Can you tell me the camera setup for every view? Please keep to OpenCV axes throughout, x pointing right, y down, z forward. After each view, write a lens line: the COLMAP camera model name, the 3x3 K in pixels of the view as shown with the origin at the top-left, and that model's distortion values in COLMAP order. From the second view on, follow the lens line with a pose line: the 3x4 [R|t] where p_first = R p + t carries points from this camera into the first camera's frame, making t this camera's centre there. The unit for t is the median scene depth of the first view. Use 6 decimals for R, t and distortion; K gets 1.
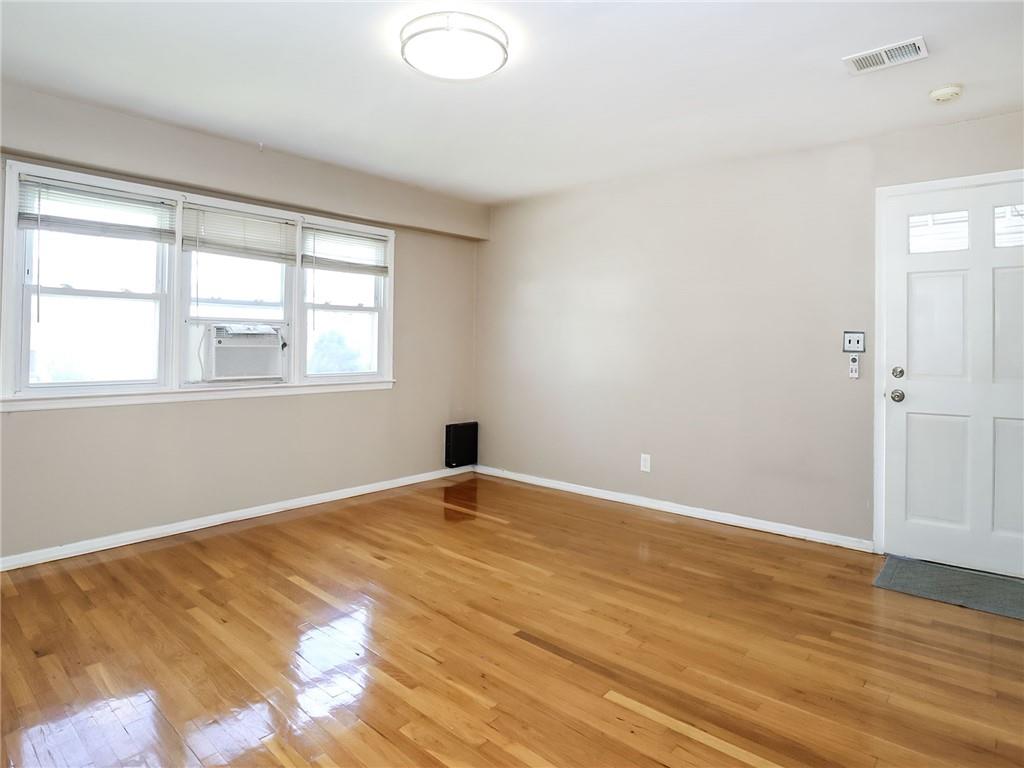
lens RADIAL K [[562.9, 0, 500.2], [0, 562.9, 343.2], [0, 0, 1]] dist [-0.073233, 0.022111]
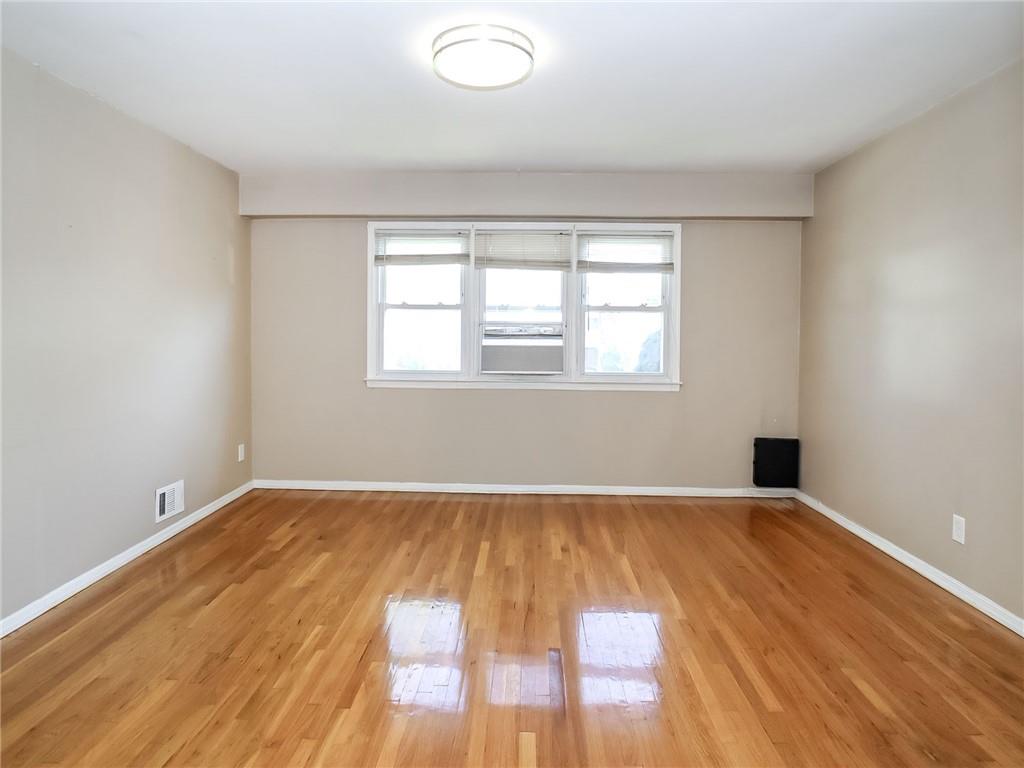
lens RADIAL K [[562.9, 0, 500.2], [0, 562.9, 343.2], [0, 0, 1]] dist [-0.073233, 0.022111]
pose [[0.639971, -0.005237, -0.768382, 0.396041], [-0.005885, 0.999914, -0.011717, 0.014882], [0.768377, 0.012020, 0.639885, 0.195527]]
